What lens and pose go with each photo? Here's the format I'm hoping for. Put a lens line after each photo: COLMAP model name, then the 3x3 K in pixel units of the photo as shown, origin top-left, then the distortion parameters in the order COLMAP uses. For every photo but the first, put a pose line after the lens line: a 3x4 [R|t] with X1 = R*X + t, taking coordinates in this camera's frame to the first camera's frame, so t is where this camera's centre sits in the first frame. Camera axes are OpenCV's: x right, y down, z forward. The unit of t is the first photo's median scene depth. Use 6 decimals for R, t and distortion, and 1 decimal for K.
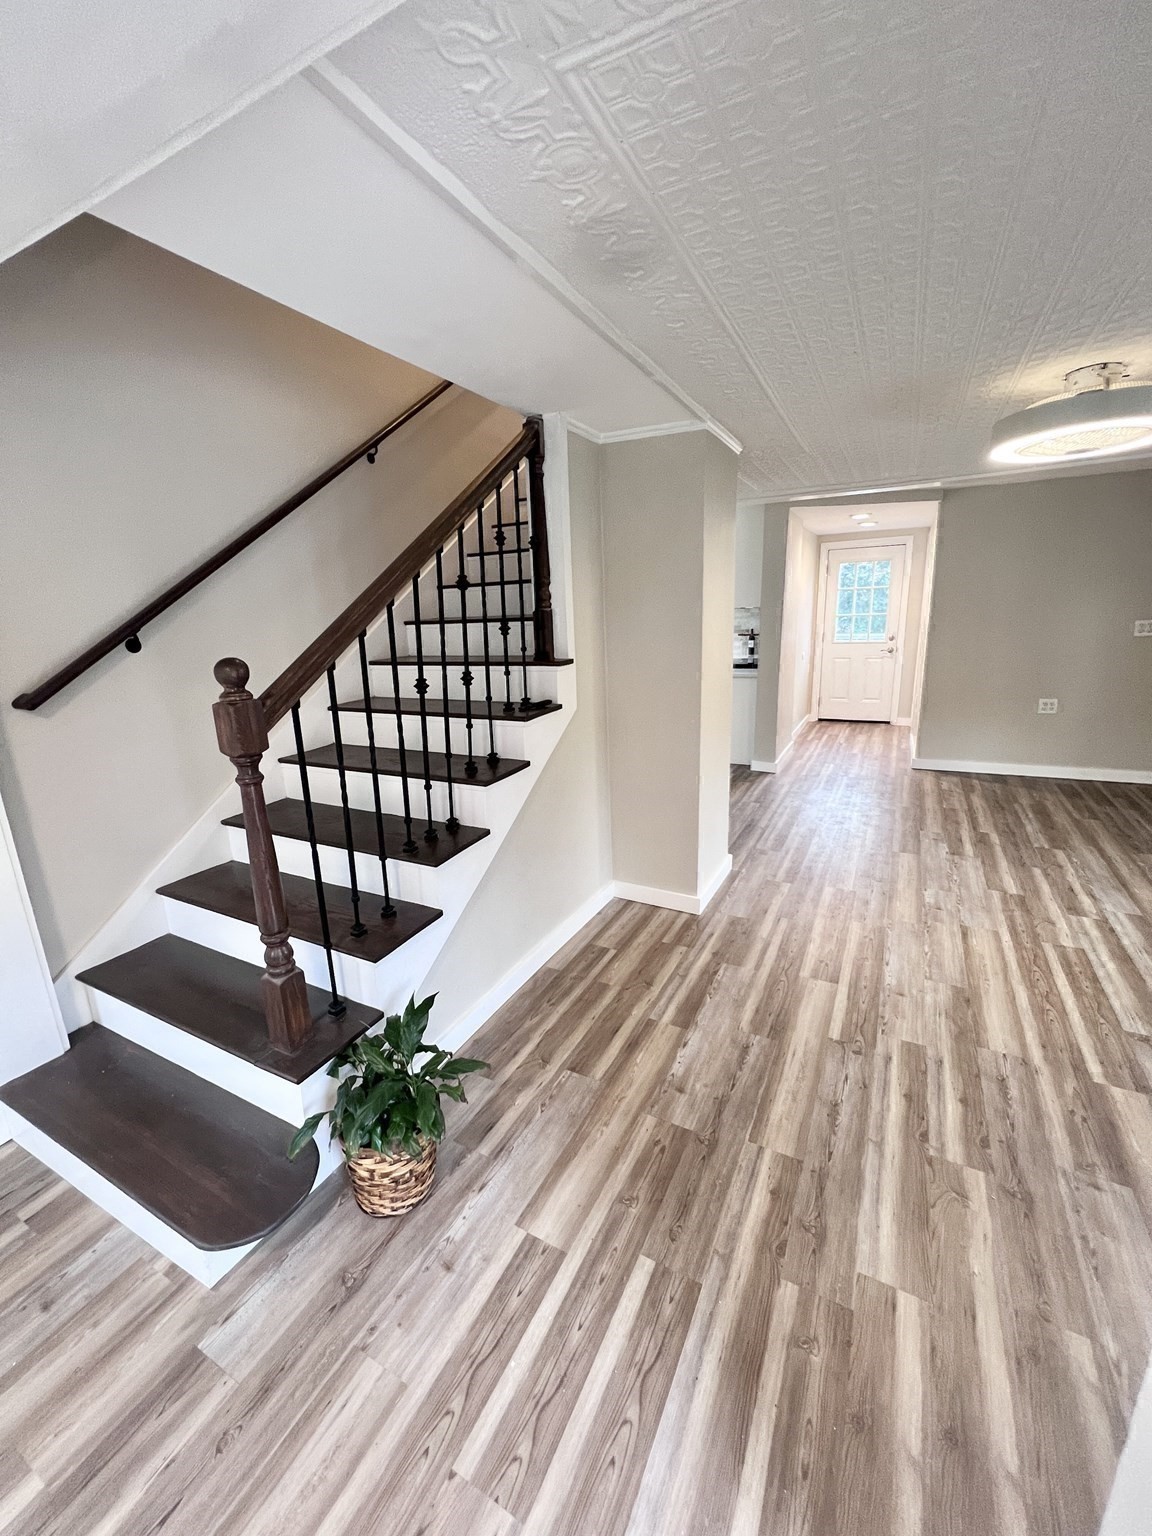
lens RADIAL K [[619.3, 0, 577.3], [0, 619.3, 758.9], [0, 0, 1]] dist [-0.003215, 0.001077]
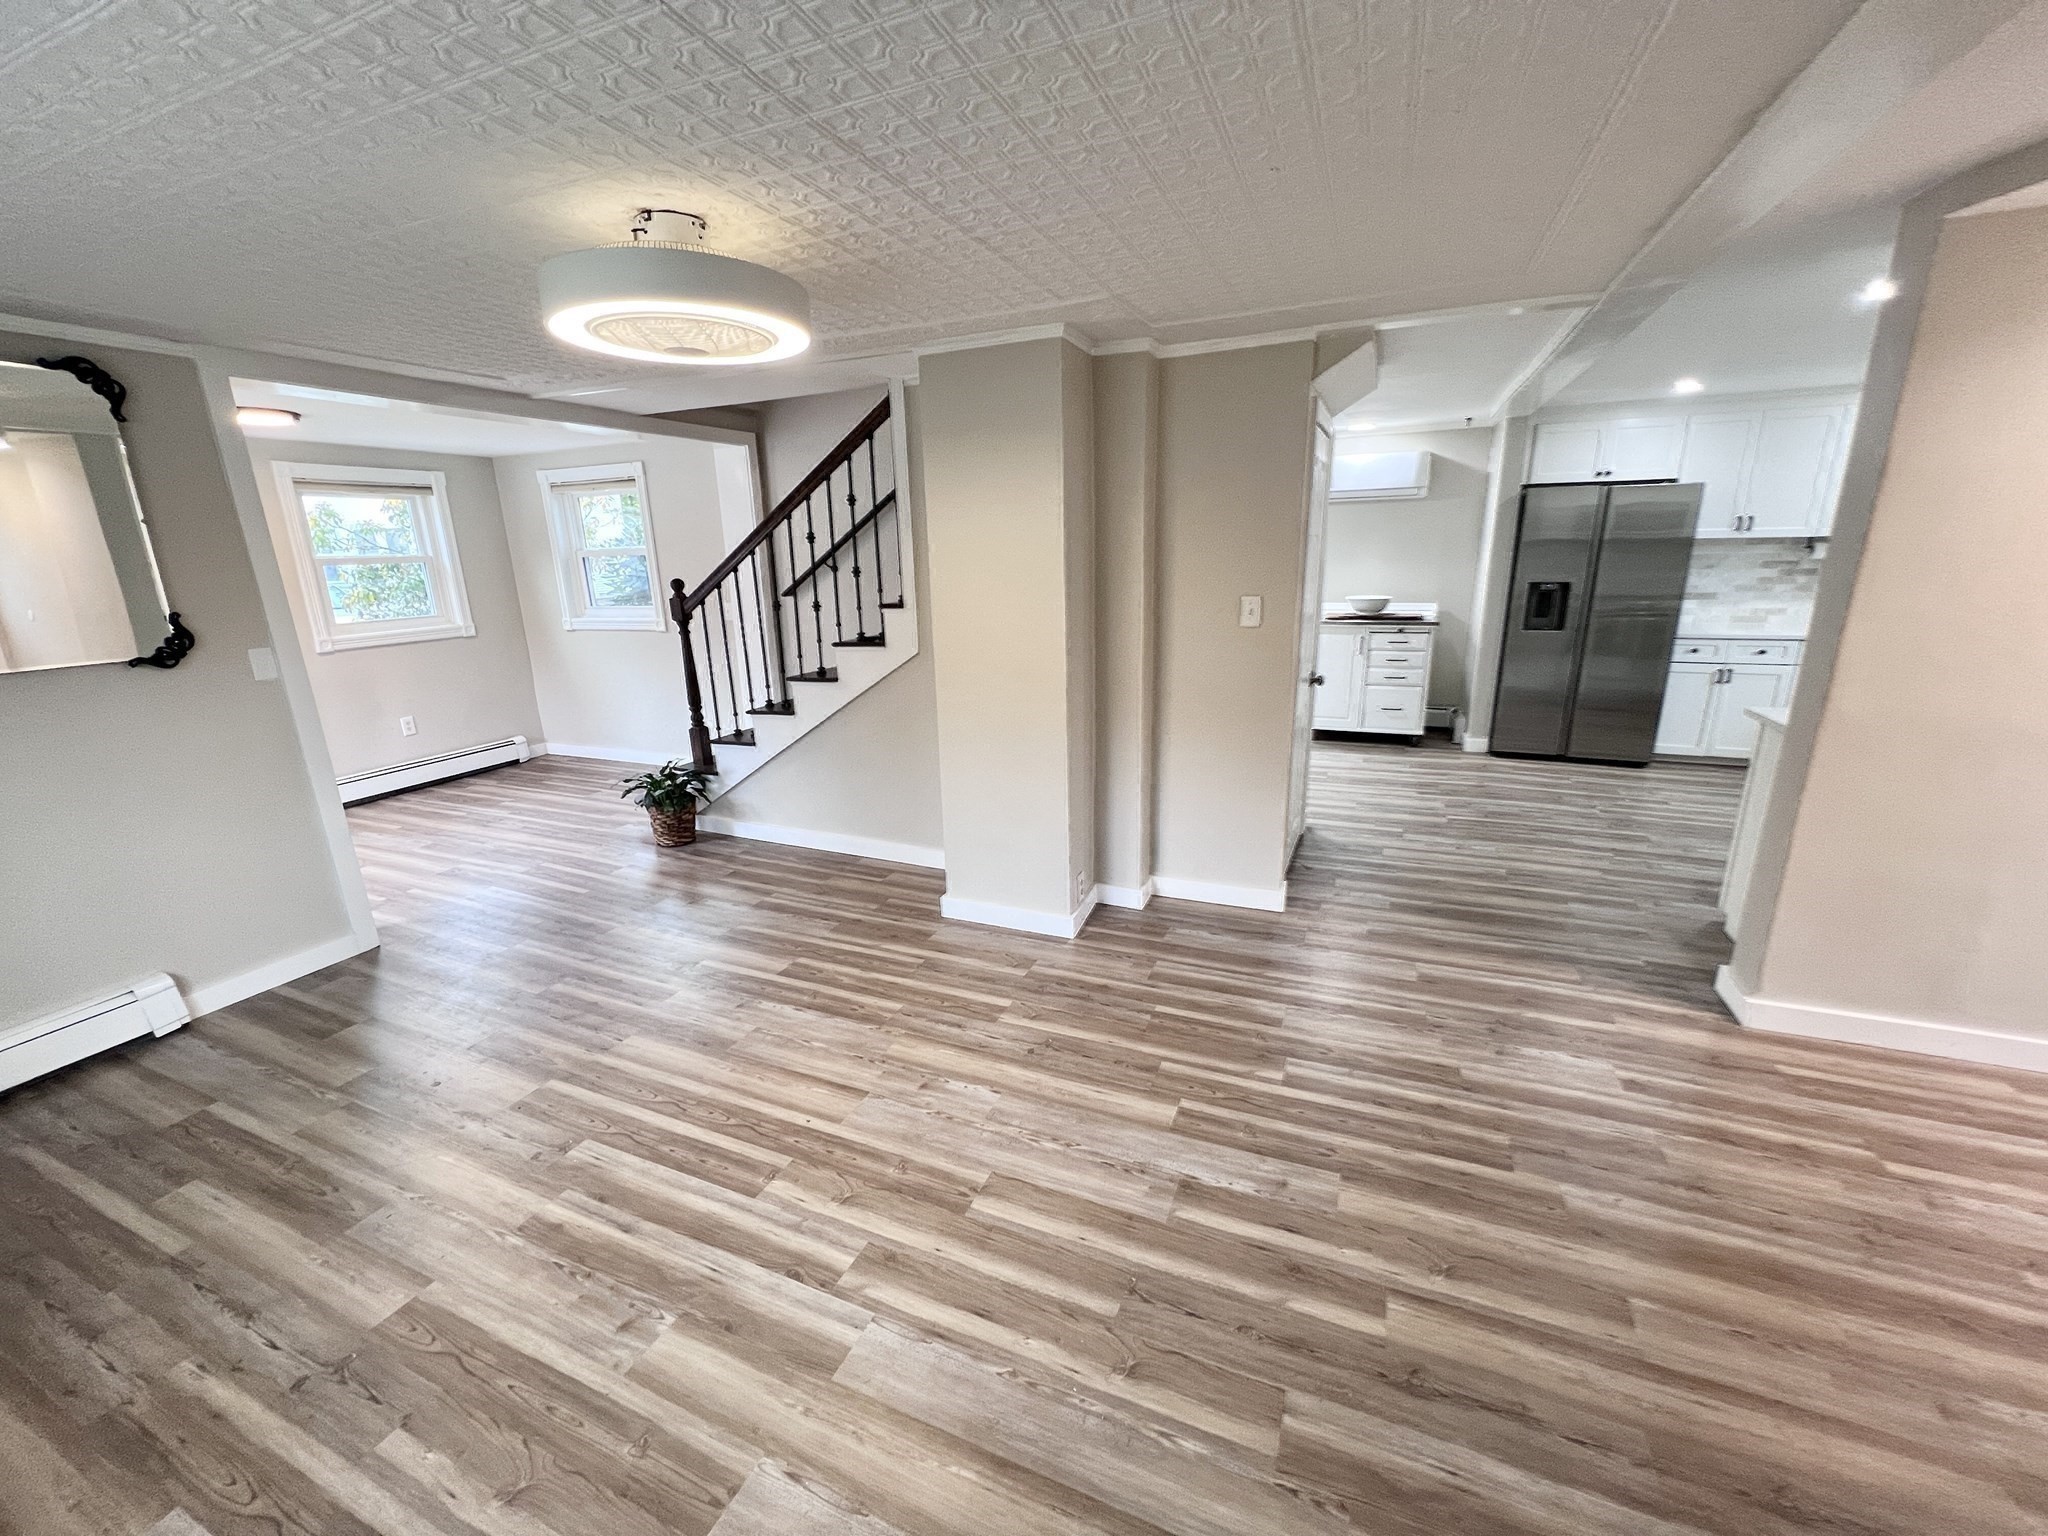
lens RADIAL K [[816.9, 0, 1021.6], [0, 816.9, 771.2], [0, 0, 1]] dist [-0.002020, 0.000034]
pose [[0.077487, 0.303949, -0.949532, 1.391651], [-0.205115, 0.936882, 0.283162, -0.322532], [0.975666, 0.172822, 0.134941, 1.033616]]
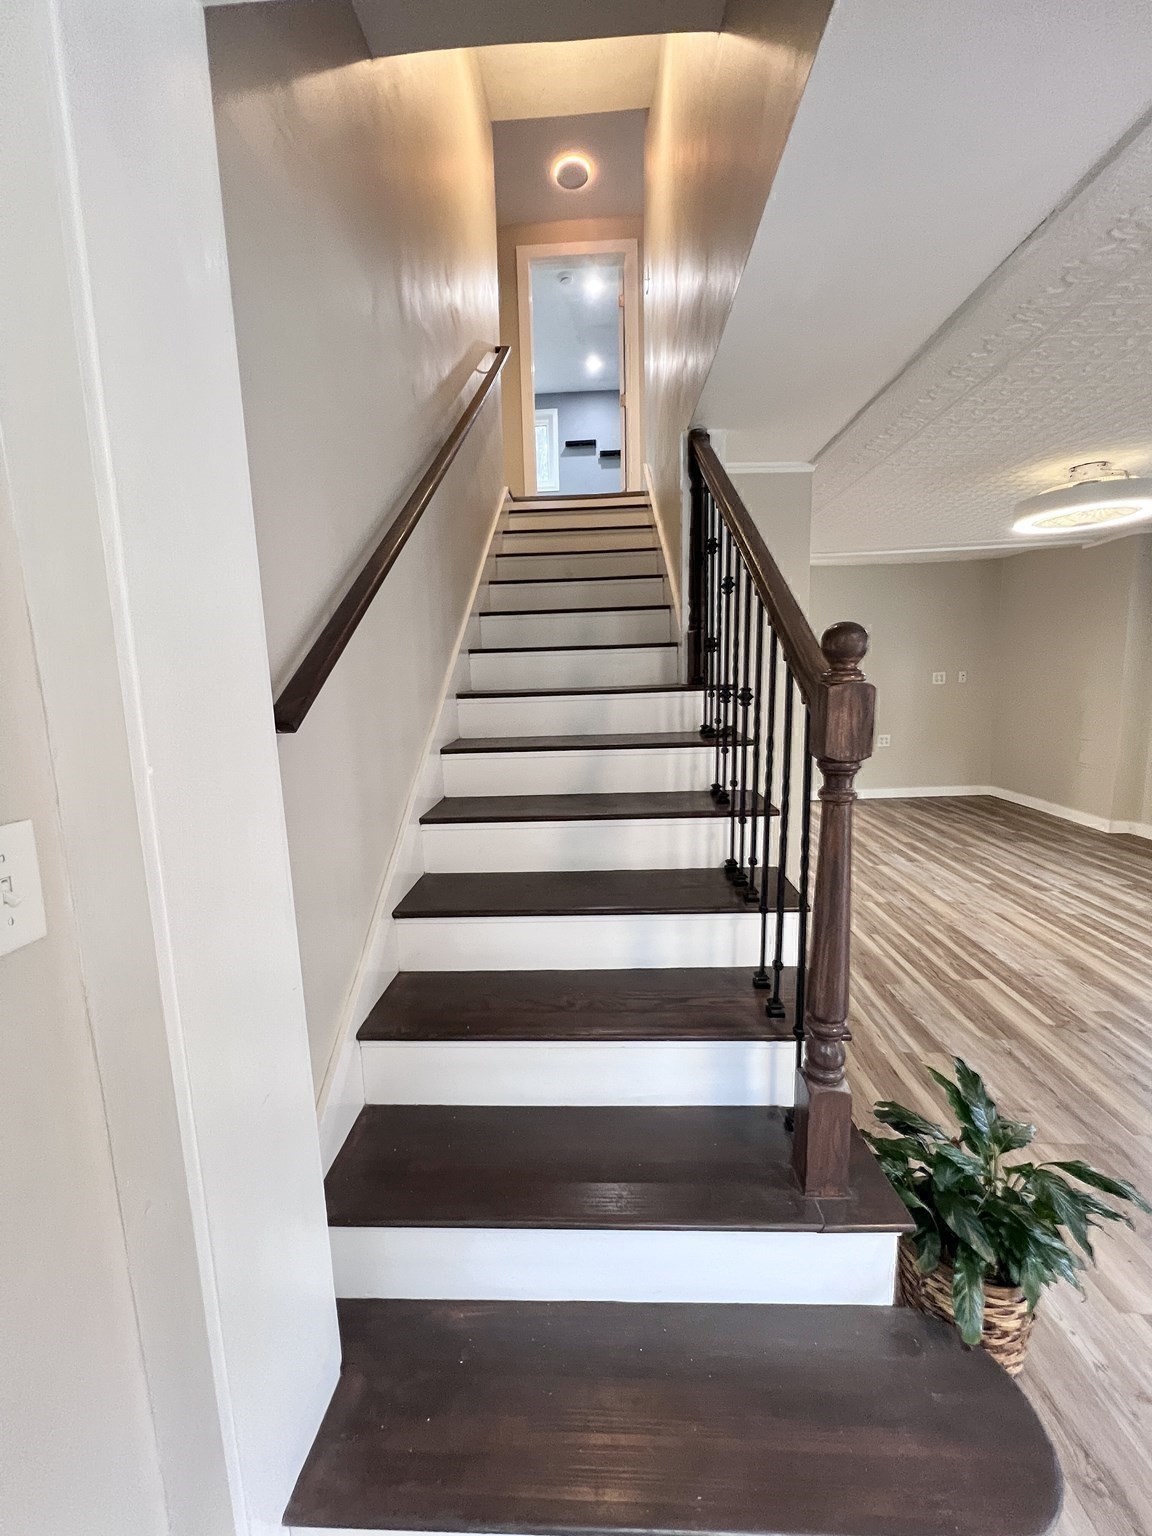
lens RADIAL K [[608.4, 0, 578.9], [0, 608.4, 769.8], [0, 0, 1]] dist [0.000018, 0.000351]
pose [[0.904652, -0.057134, 0.422304, -0.591871], [0.097959, 0.992315, -0.075595, 0.010196], [-0.414740, 0.109755, 0.903296, 0.267907]]
